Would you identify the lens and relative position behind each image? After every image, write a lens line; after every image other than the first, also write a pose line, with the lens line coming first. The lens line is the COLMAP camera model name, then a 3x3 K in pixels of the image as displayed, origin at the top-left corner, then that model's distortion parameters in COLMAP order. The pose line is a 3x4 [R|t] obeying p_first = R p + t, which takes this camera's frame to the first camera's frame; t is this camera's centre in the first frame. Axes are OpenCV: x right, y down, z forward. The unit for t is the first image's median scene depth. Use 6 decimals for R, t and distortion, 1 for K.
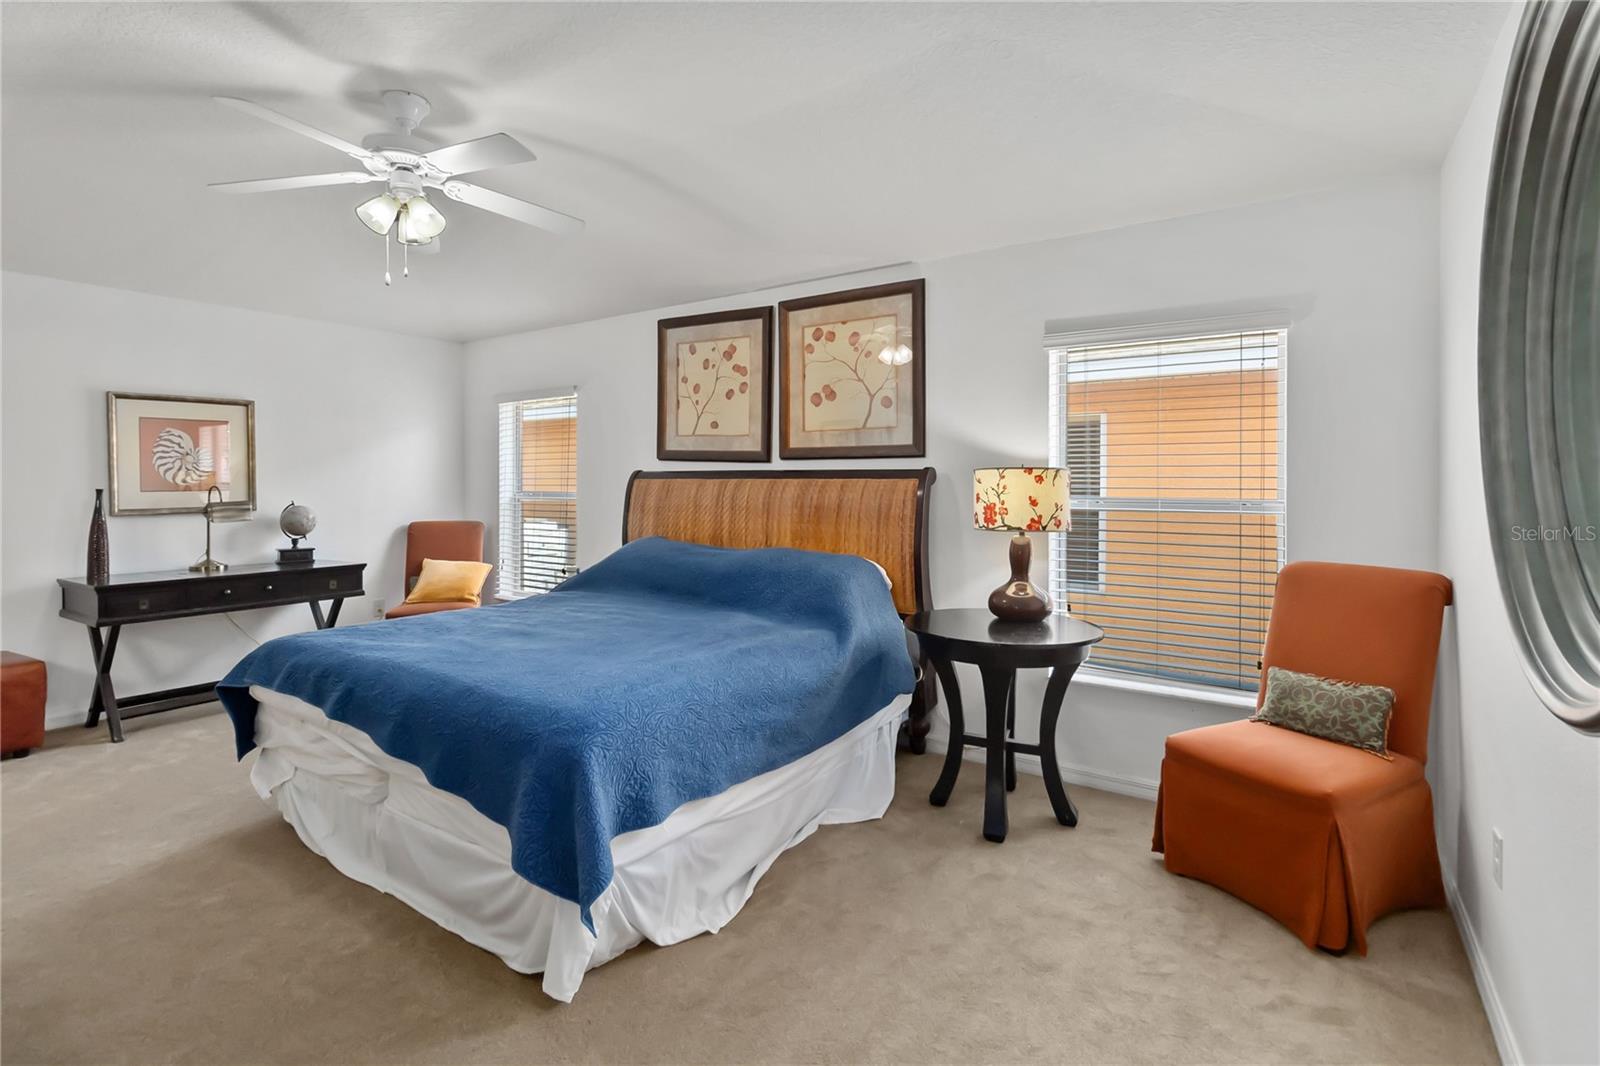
lens RADIAL K [[748.9, 0, 800.9], [0, 748.9, 481.7], [0, 0, 1]] dist [-0.000843, 0.000041]
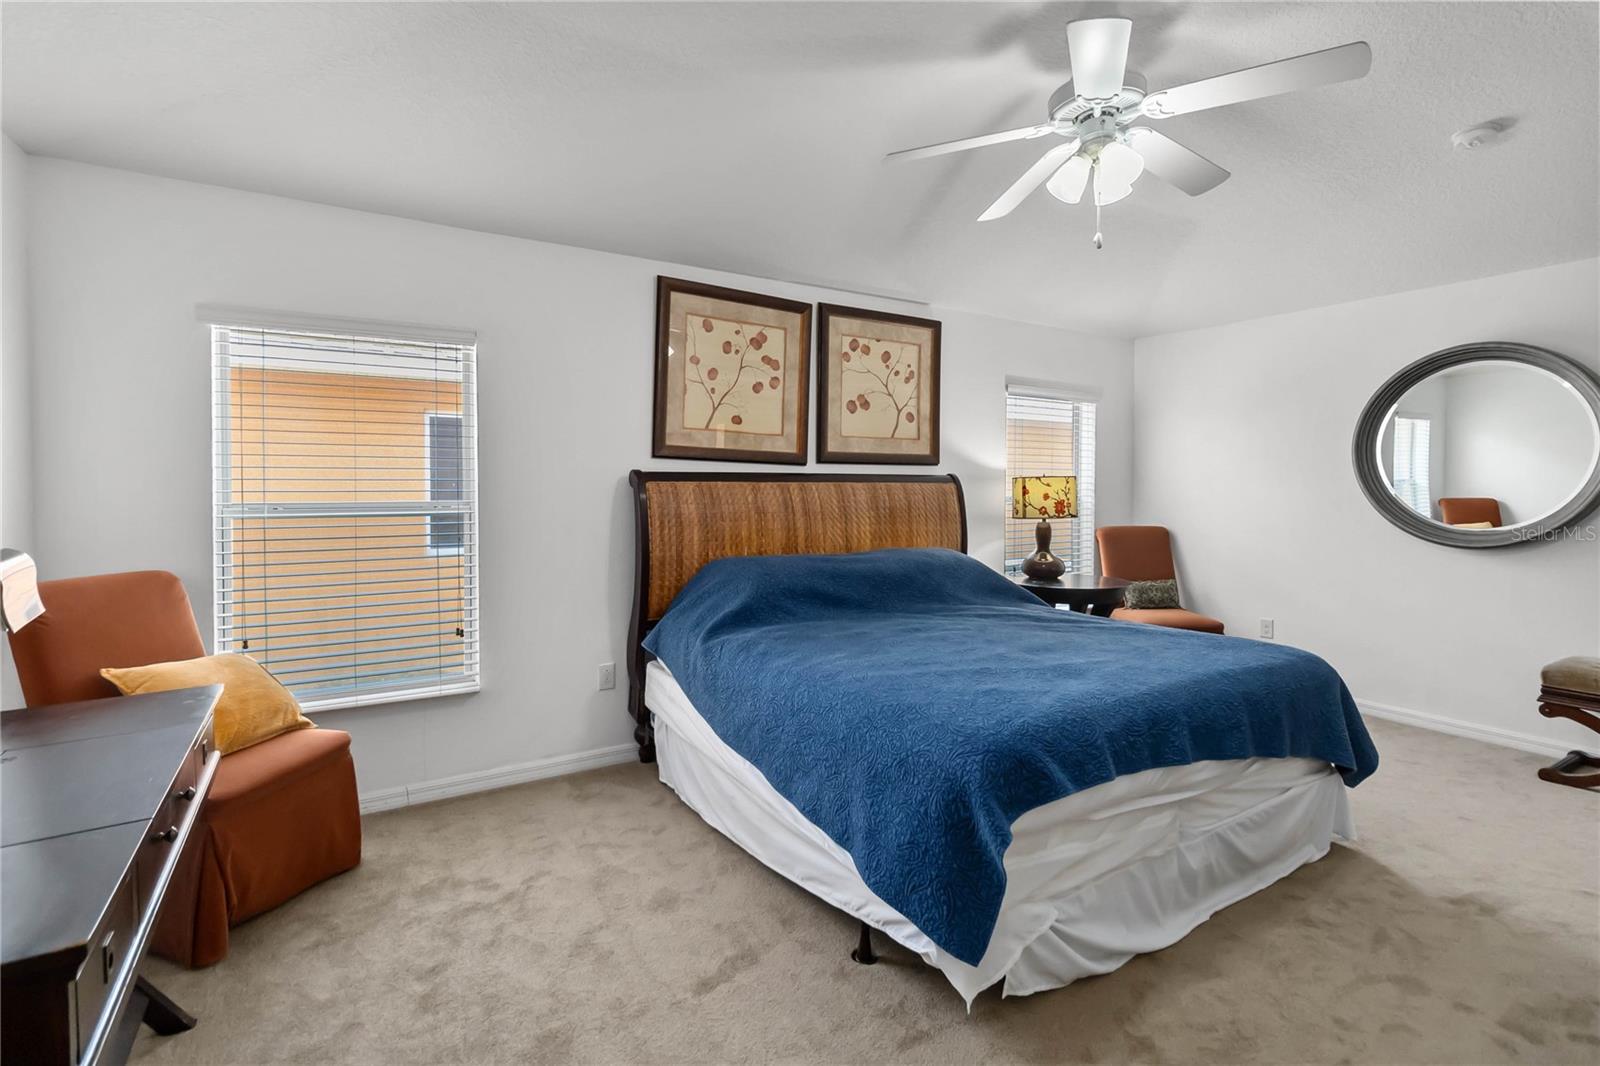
lens RADIAL K [[748.9, 0, 800.9], [0, 748.9, 481.7], [0, 0, 1]] dist [-0.000843, 0.000041]
pose [[0.409290, 0.003202, 0.912399, -0.928967], [-0.000024, 0.999994, -0.003498, -0.001318], [-0.912405, 0.001410, 0.409287, 0.614679]]
